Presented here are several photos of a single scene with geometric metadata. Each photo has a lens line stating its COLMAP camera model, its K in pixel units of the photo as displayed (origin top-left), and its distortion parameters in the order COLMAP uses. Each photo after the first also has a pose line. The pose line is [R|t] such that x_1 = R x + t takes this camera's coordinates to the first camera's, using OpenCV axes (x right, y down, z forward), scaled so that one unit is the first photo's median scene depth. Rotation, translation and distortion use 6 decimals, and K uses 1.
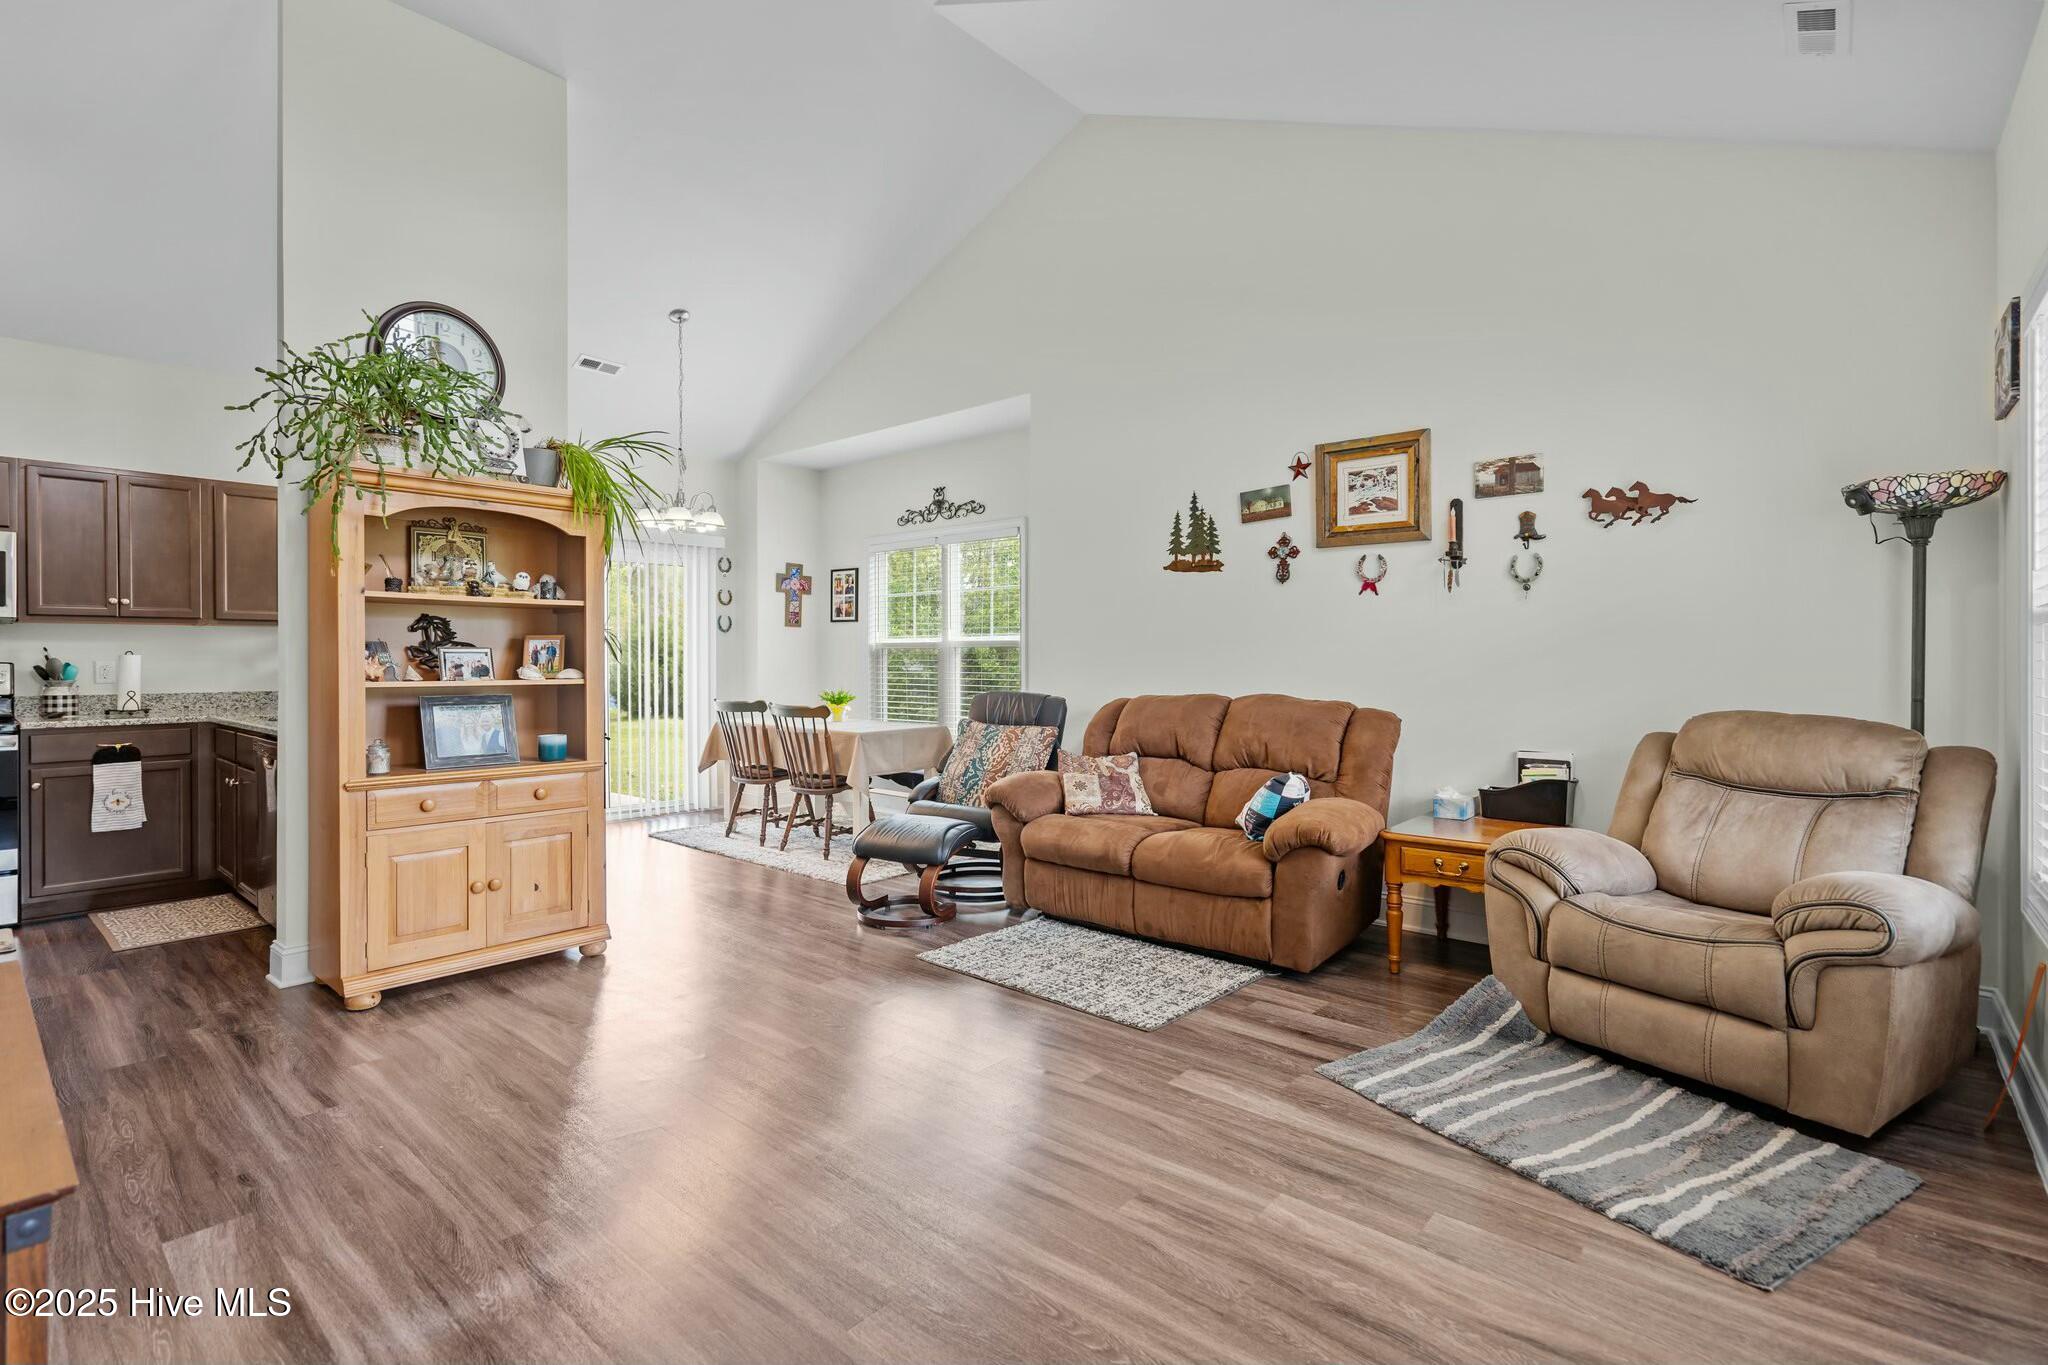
lens RADIAL K [[932.7, 0, 1024.0], [0, 932.7, 668.0], [0, 0, 1]] dist [-0.002728, -0.000417]
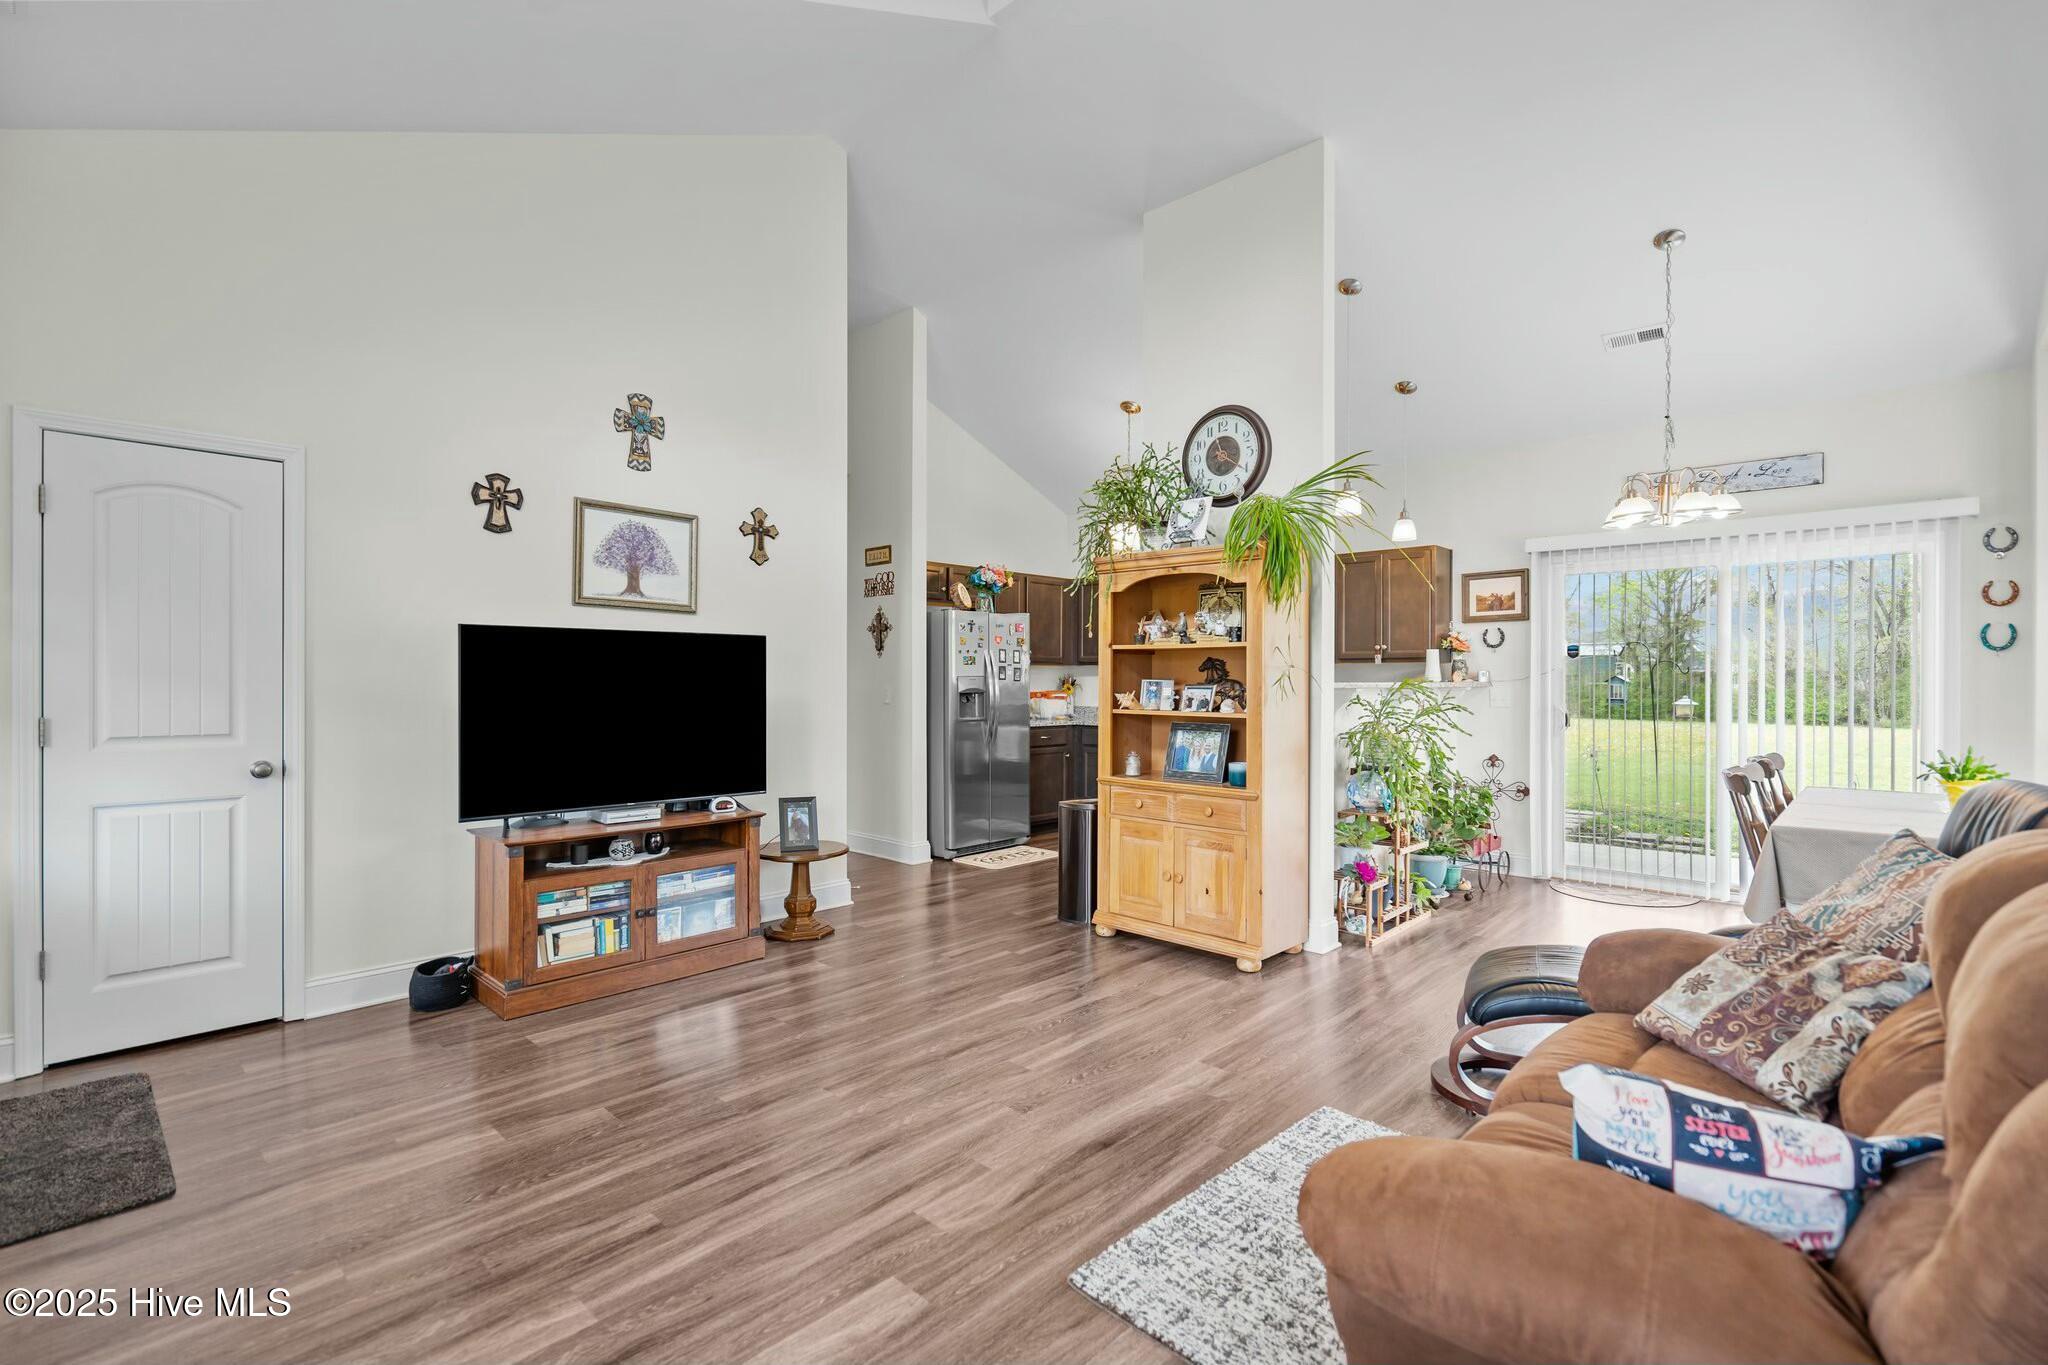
lens RADIAL K [[932.7, 0, 1024.6], [0, 932.7, 686.7], [0, 0, 1]] dist [-0.002728, -0.000417]
pose [[-0.041945, 0.008474, -0.999084, 0.846885], [-0.011467, 0.999894, 0.008962, -0.035646], [0.999054, 0.011833, -0.041844, 1.070916]]
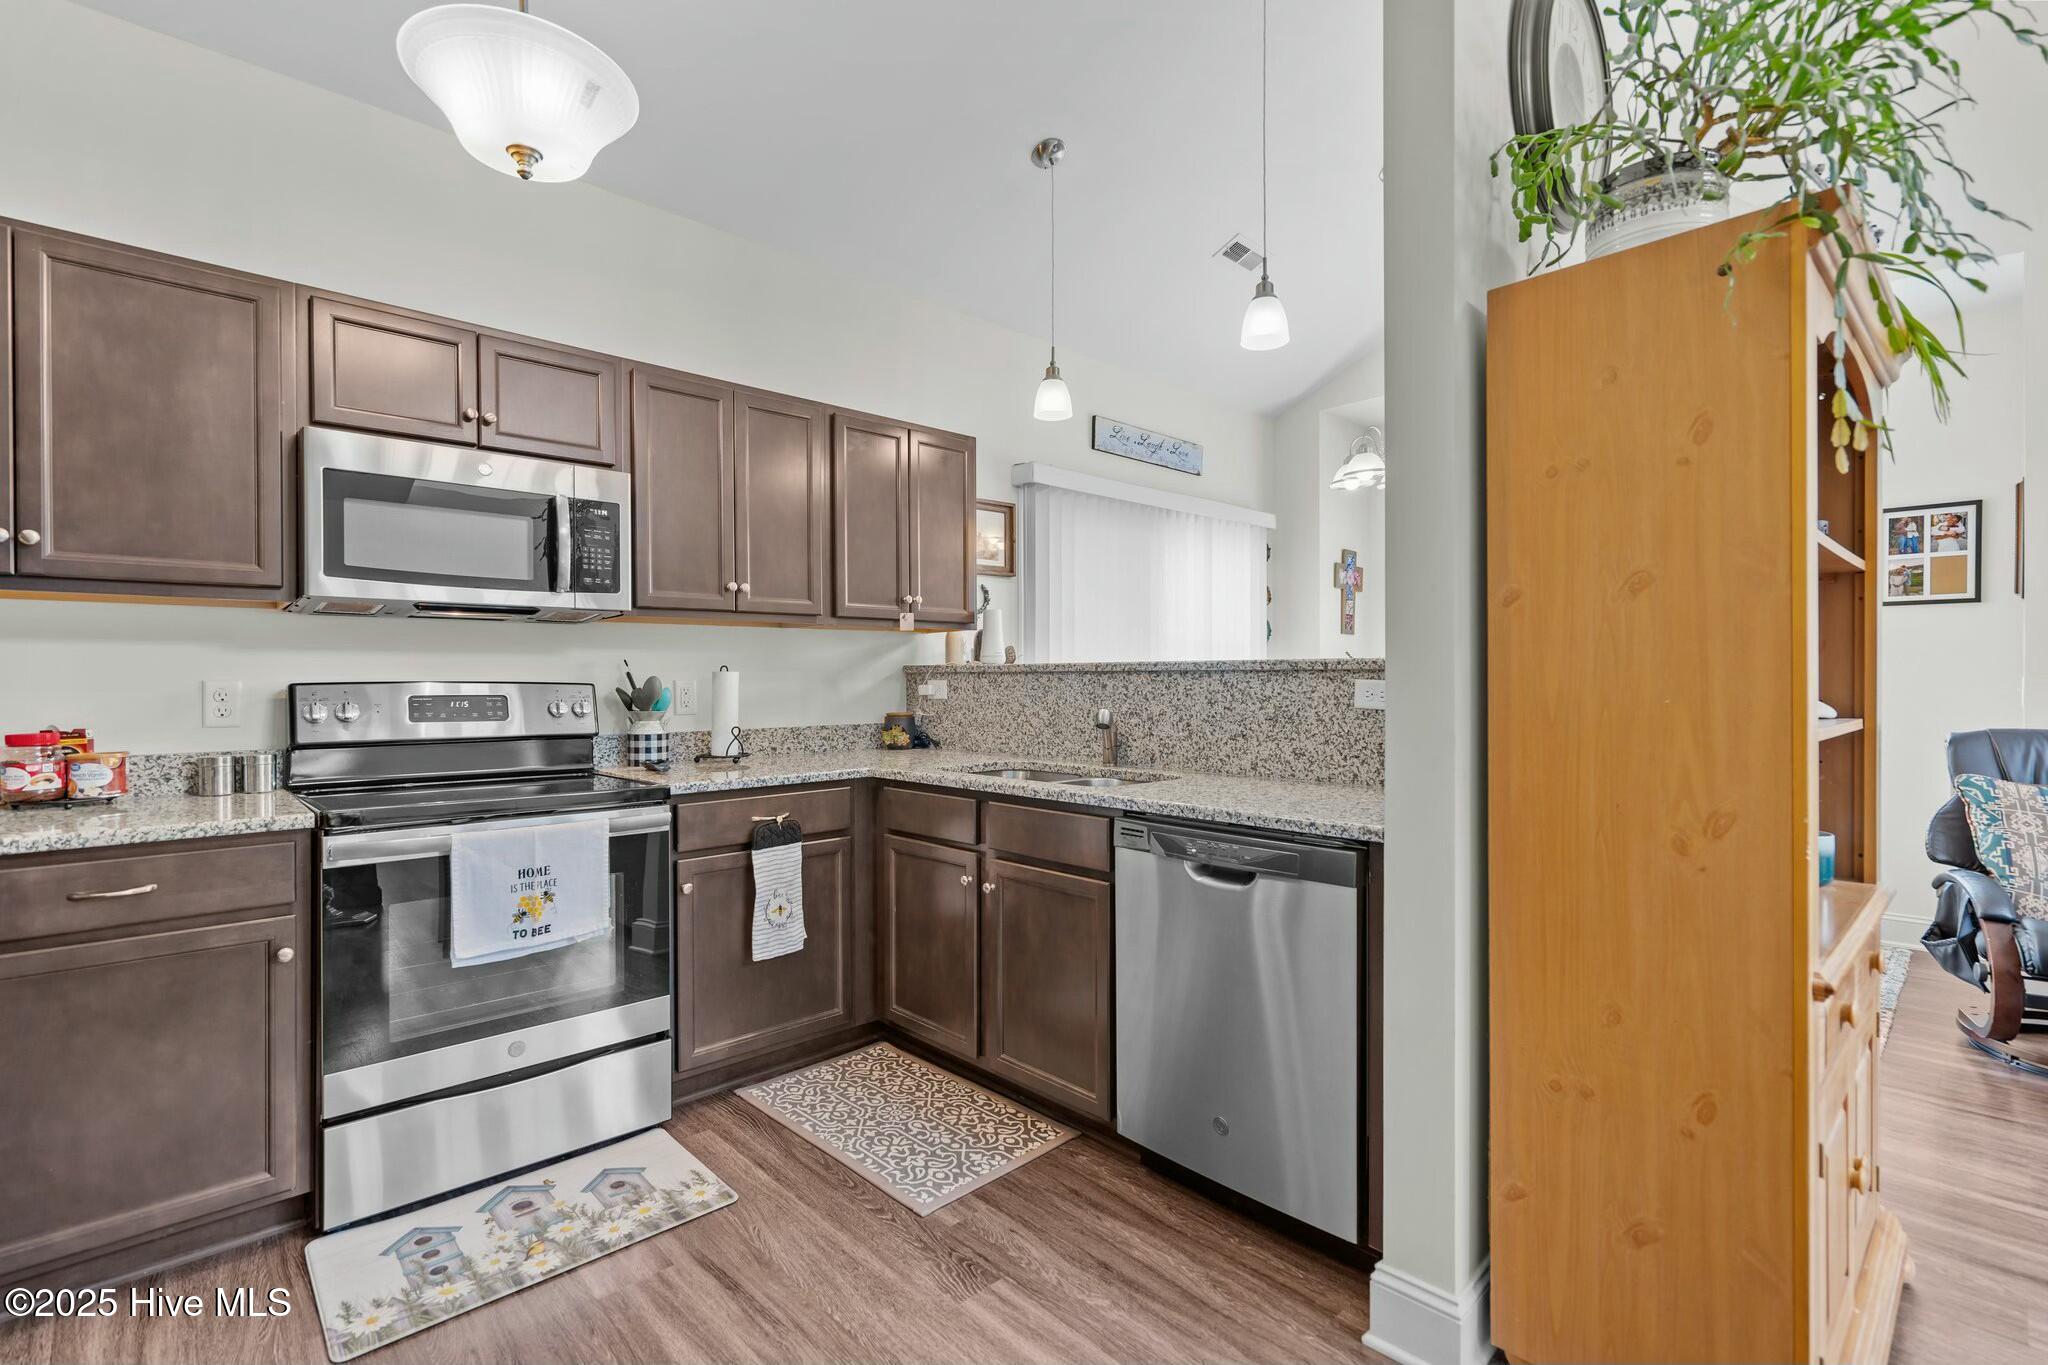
lens RADIAL K [[932.7, 0, 1026.0], [0, 932.7, 678.9], [0, 0, 1]] dist [-0.002728, -0.000417]
pose [[0.994284, 0.000444, -0.106766, -0.709886], [-0.001184, 0.999976, -0.006866, -0.004681], [0.106760, 0.006953, 0.994261, 0.382754]]
